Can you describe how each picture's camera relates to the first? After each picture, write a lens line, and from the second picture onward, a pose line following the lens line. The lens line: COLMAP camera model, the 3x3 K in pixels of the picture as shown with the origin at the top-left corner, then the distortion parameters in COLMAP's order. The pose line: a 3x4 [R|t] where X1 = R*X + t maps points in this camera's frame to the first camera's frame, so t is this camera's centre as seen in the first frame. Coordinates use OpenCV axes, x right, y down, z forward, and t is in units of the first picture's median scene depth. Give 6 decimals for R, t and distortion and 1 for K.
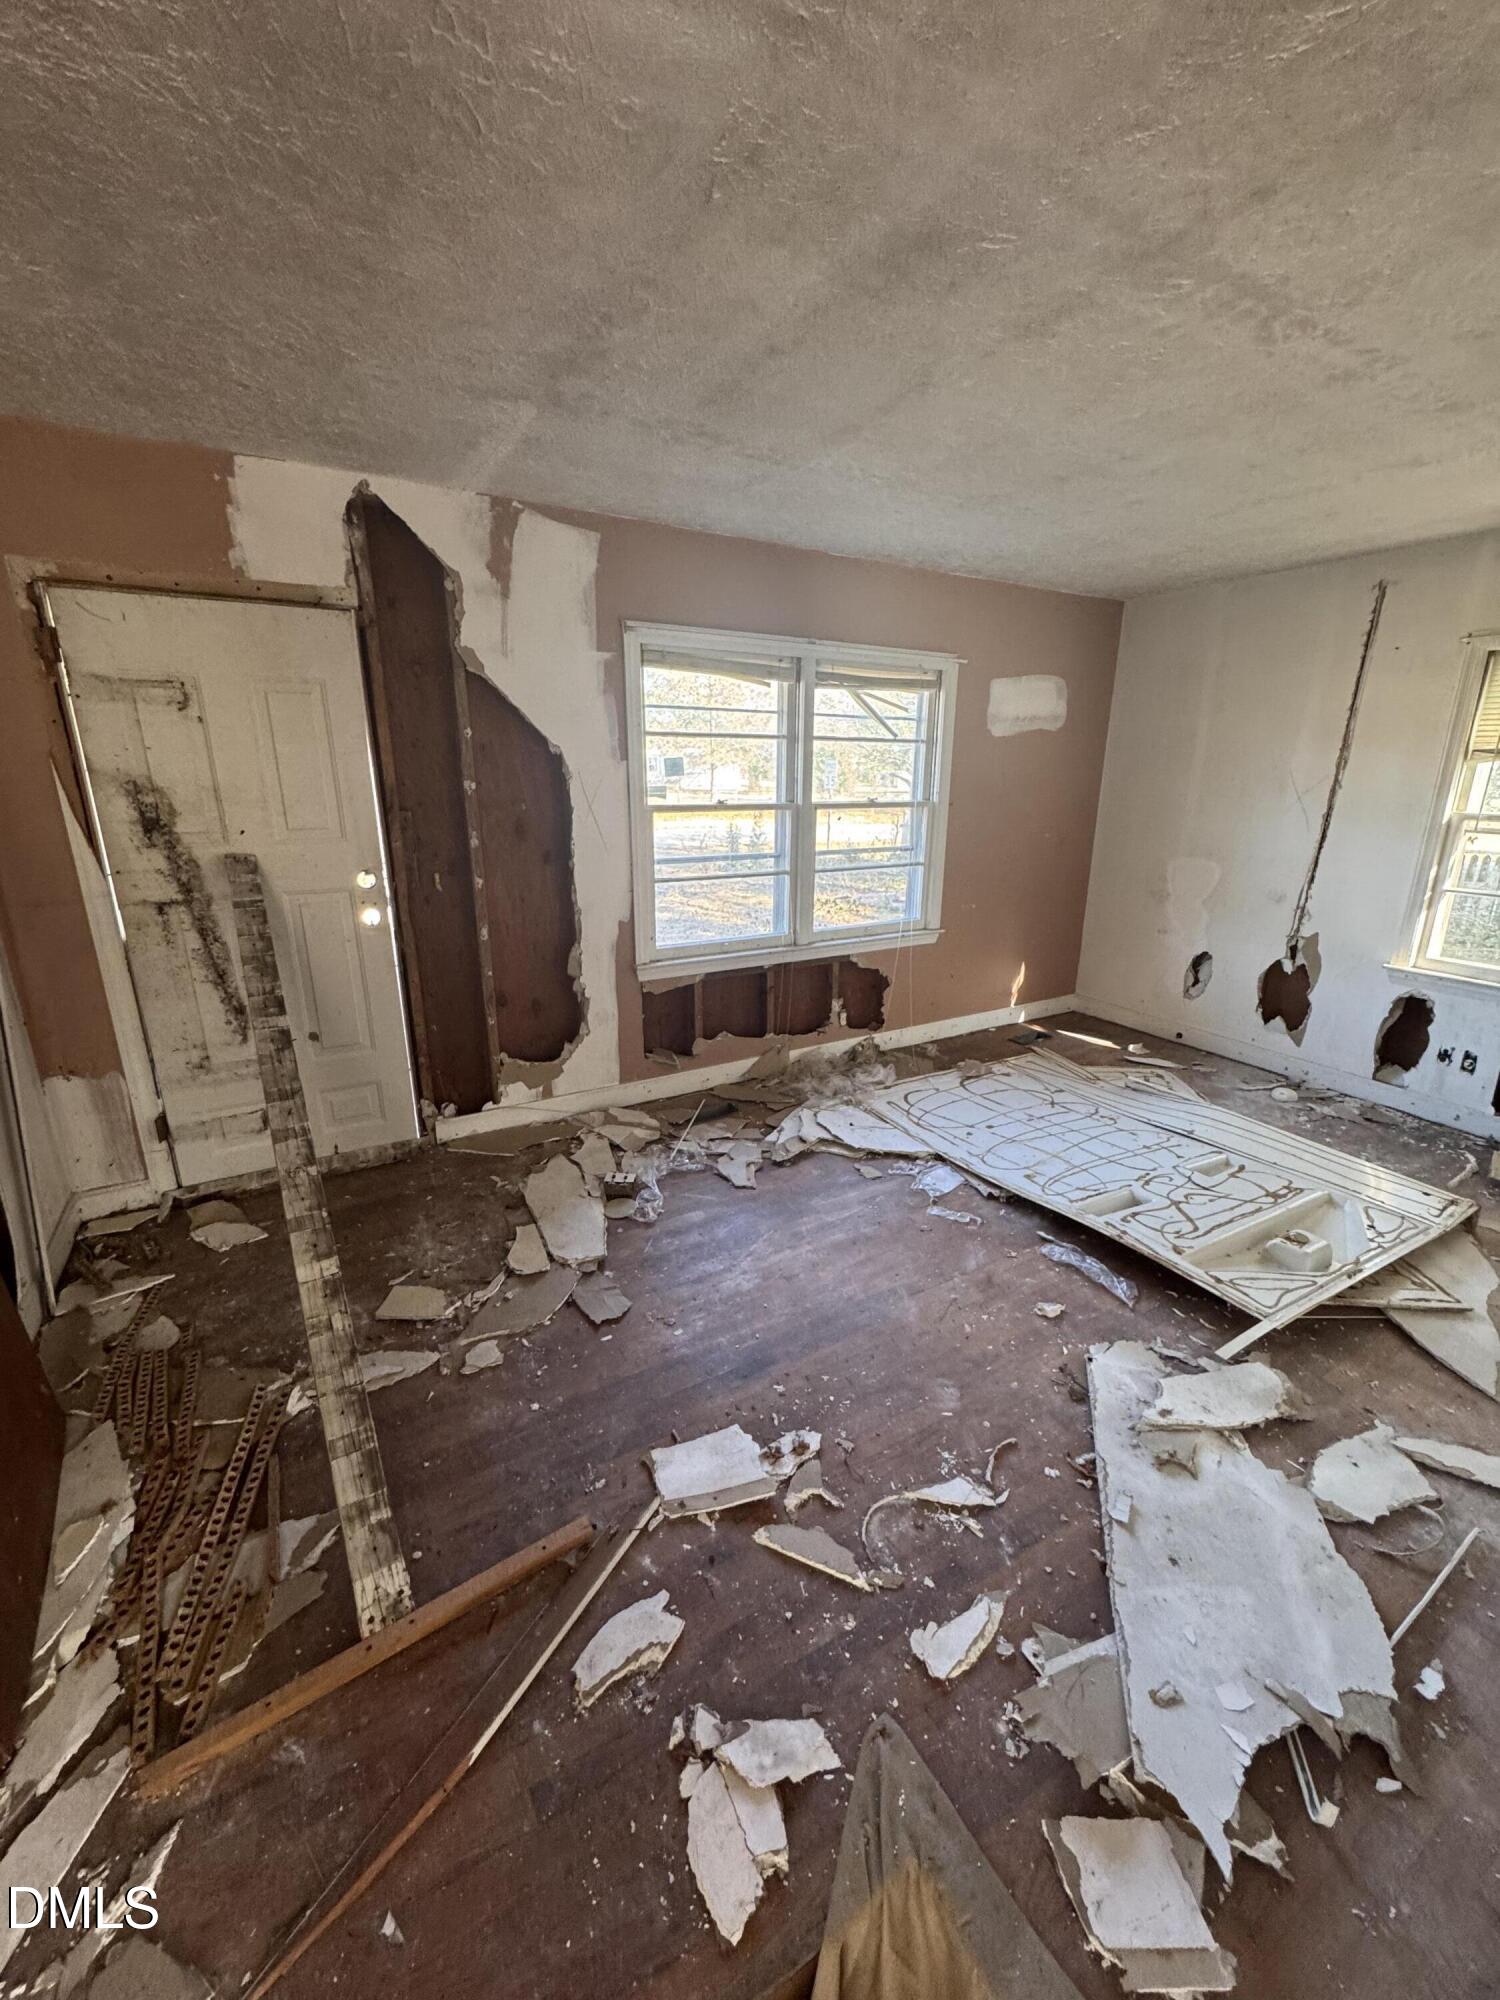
lens RADIAL K [[792.7, 0, 747.3], [0, 792.7, 1001.5], [0, 0, 1]] dist [-0.004231, 0.000364]
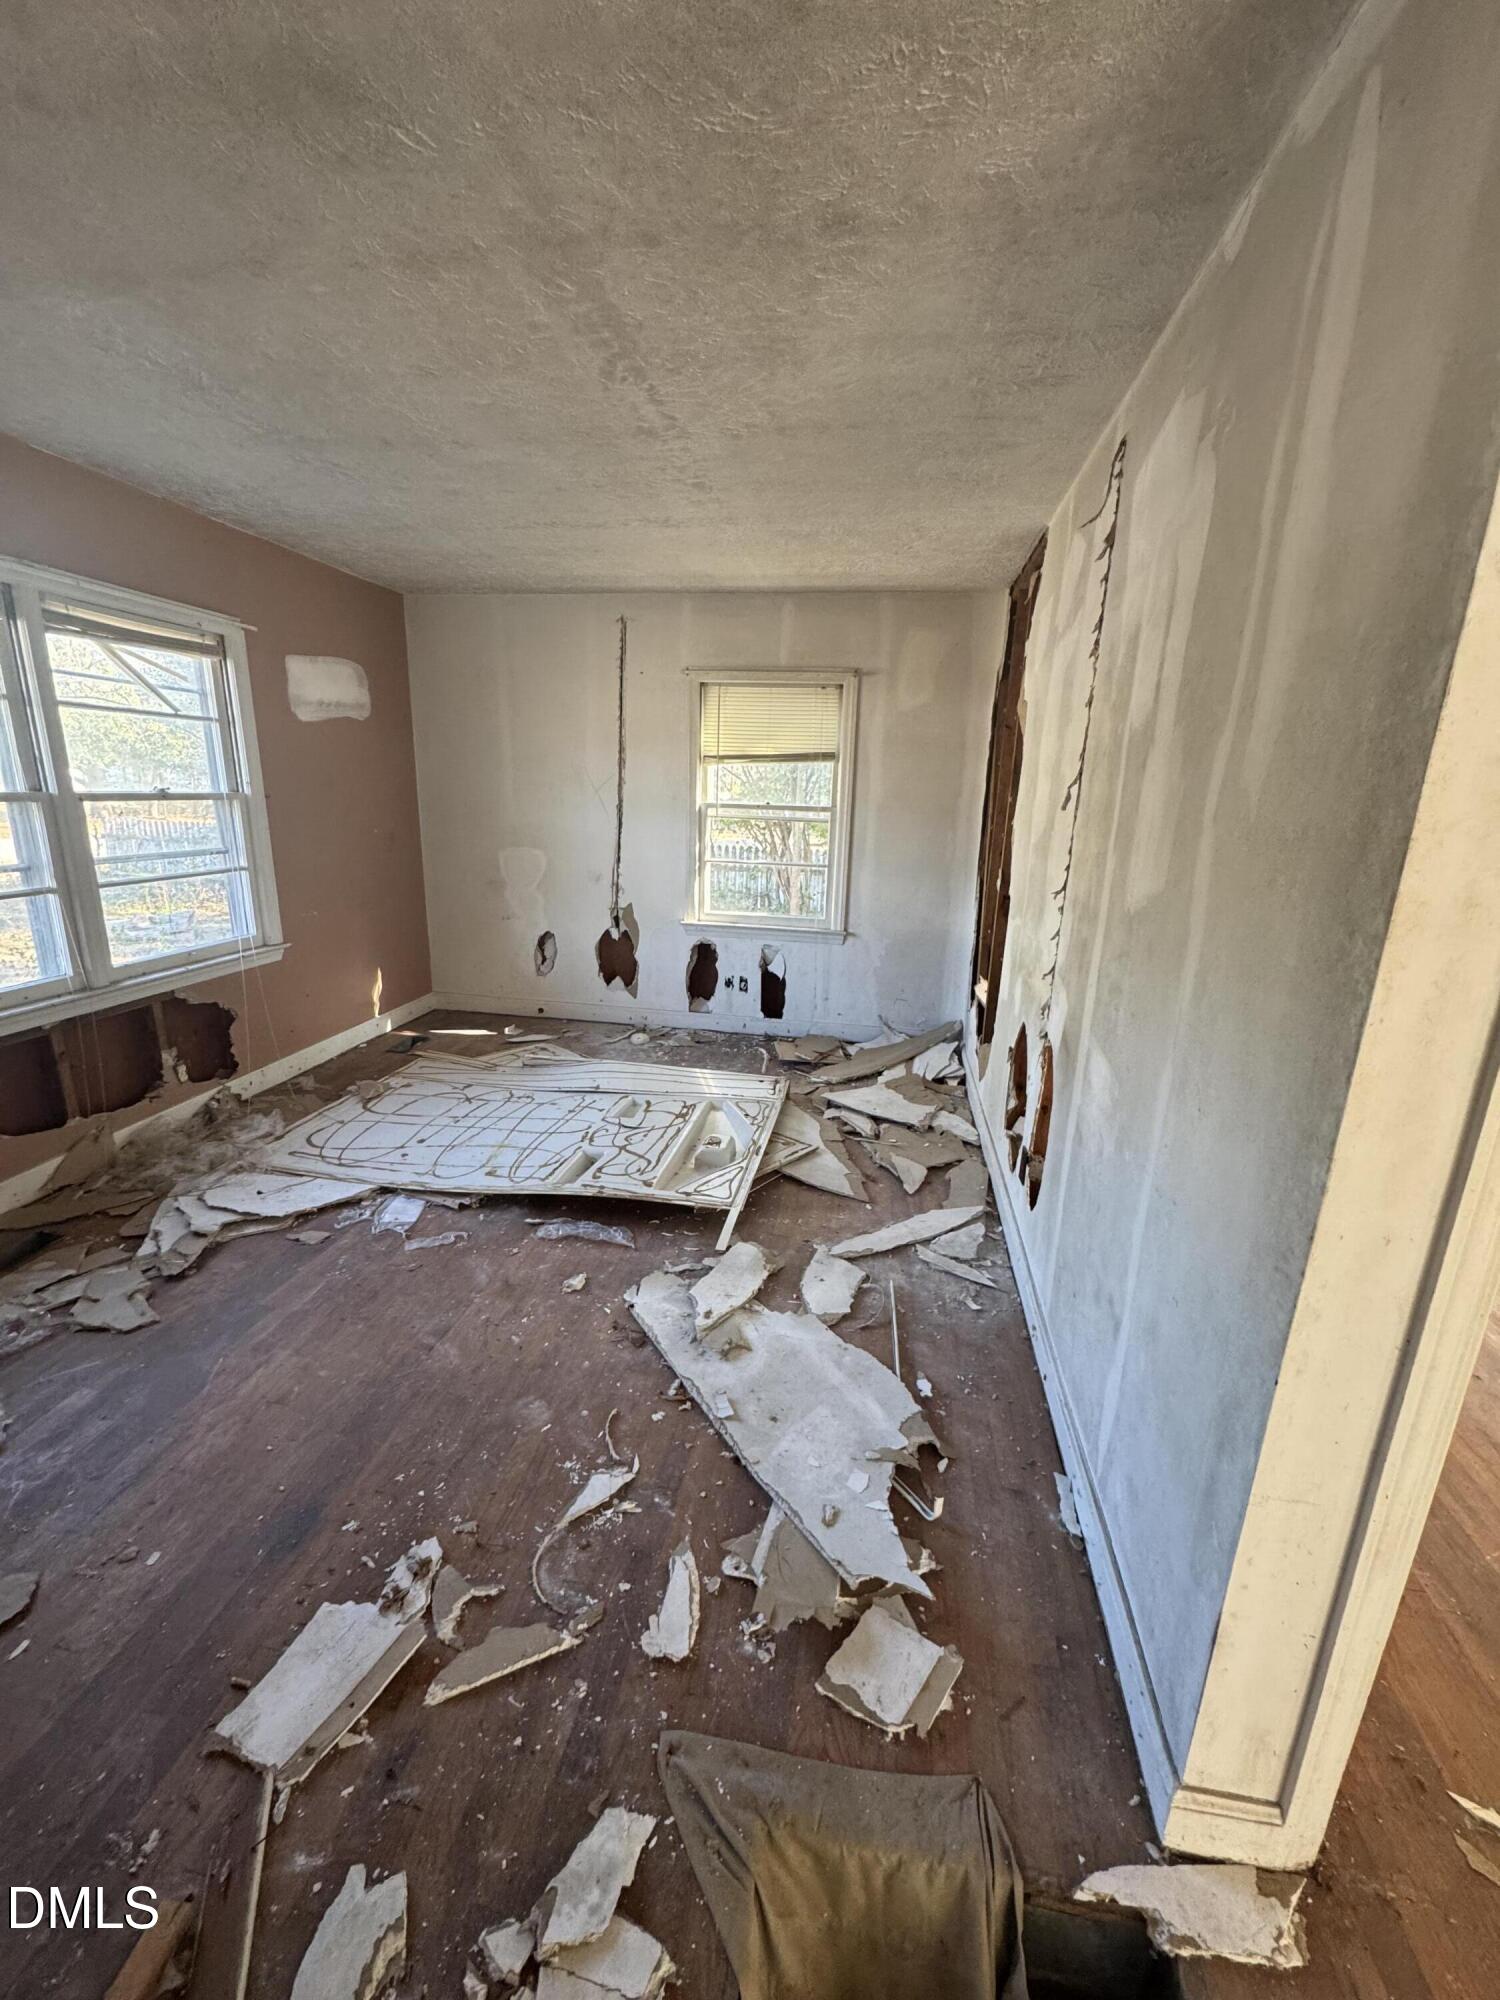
lens RADIAL K [[792.7, 0, 757.8], [0, 792.7, 1002.1], [0, 0, 1]] dist [-0.004231, 0.000364]
pose [[0.636801, -0.188537, 0.747622, -0.167162], [0.191704, 0.977909, 0.083324, -0.004490], [-0.746816, 0.090261, 0.658877, 0.123043]]
